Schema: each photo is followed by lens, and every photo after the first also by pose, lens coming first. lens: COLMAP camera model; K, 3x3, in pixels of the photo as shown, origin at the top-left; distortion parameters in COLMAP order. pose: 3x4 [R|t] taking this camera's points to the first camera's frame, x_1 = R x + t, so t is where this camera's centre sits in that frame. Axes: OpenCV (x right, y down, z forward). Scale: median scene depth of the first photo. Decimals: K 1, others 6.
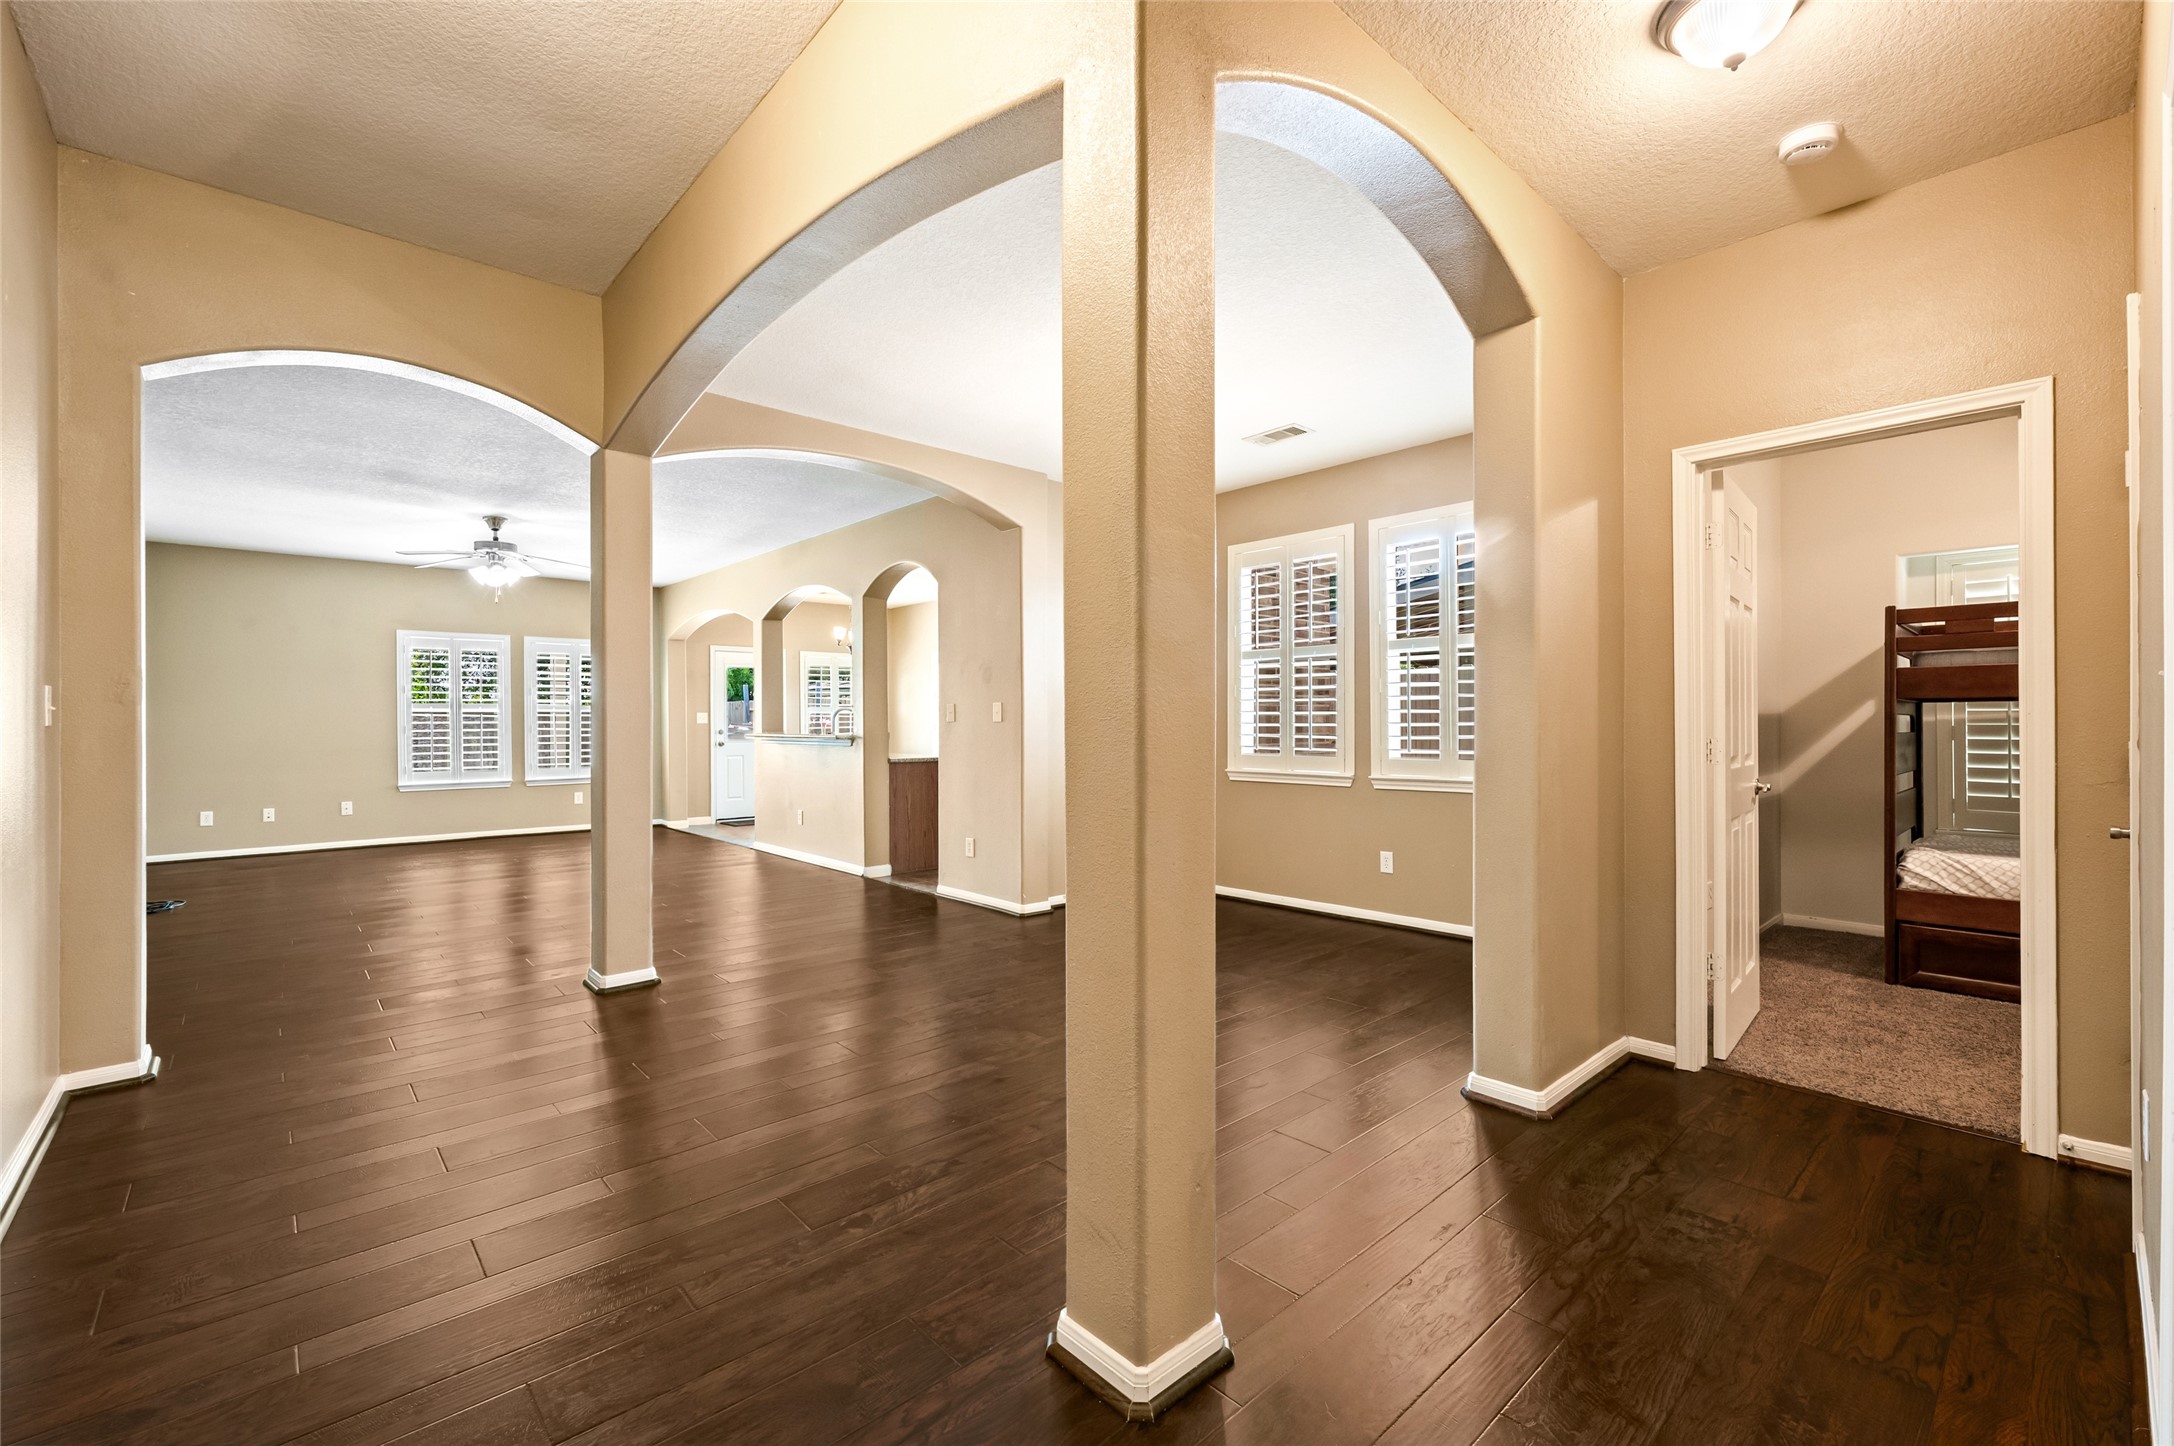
lens RADIAL K [[919.6, 0, 1079.4], [0, 919.6, 730.7], [0, 0, 1]] dist [0.000896, -0.000008]
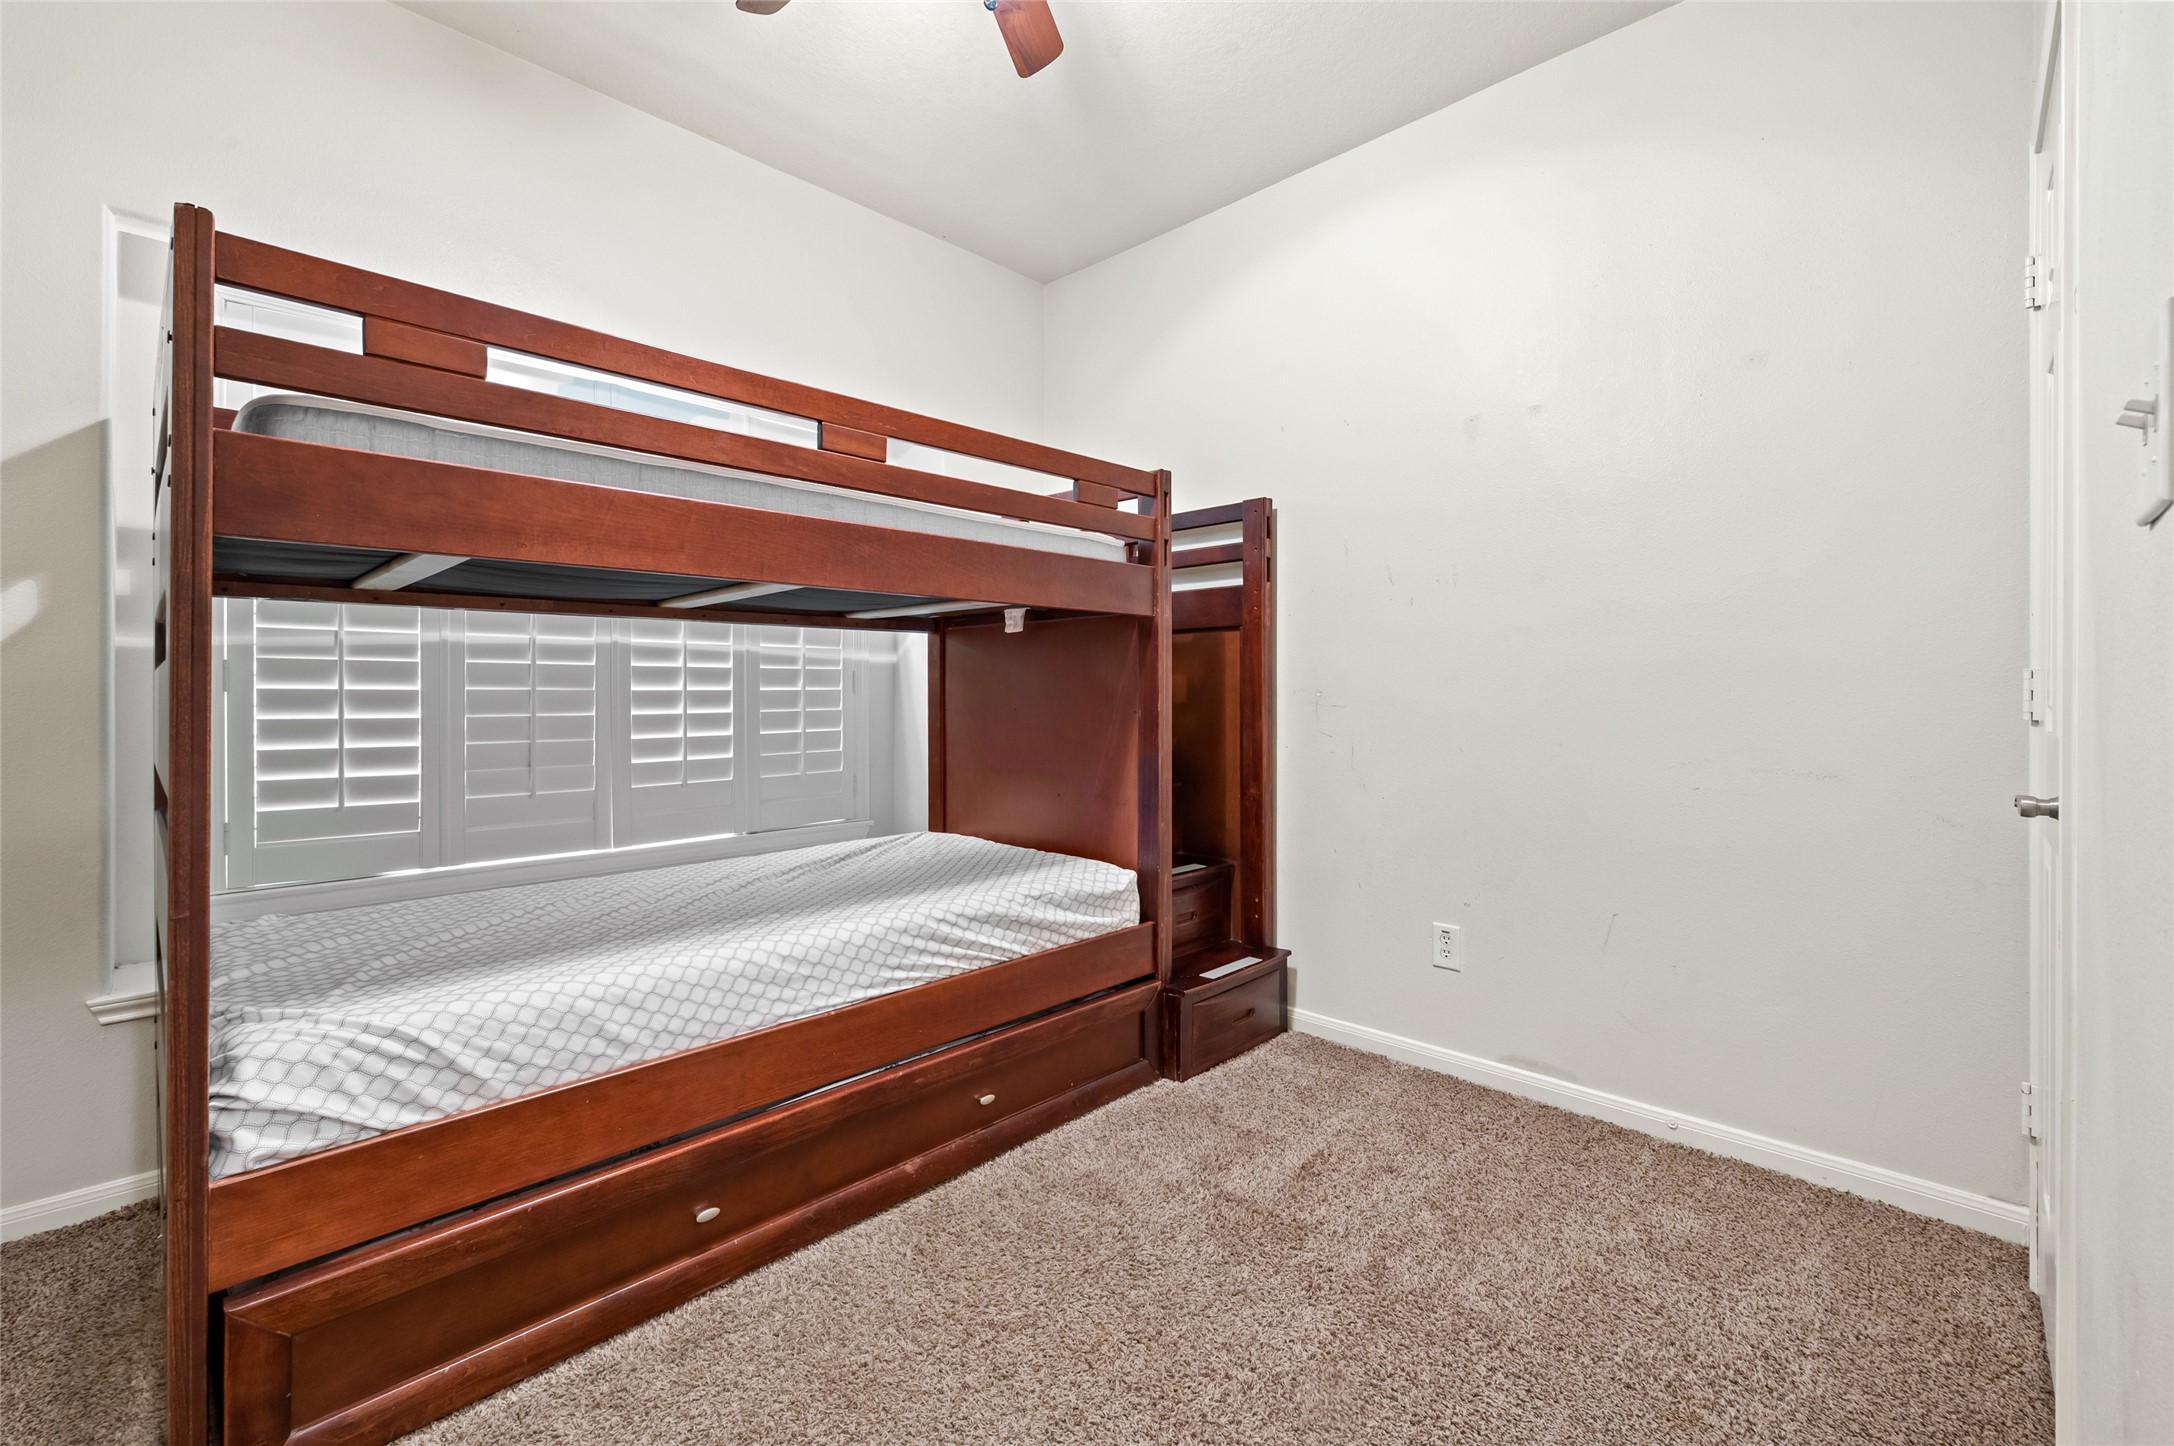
lens RADIAL K [[917.2, 0, 1089.1], [0, 917.2, 689.0], [0, 0, 1]] dist [0.000453, -0.000007]
pose [[-0.064116, 0.007826, 0.997912, 0.581826], [0.006017, 0.999954, -0.007456, 0.018221], [-0.997924, 0.005526, -0.064161, 0.742930]]
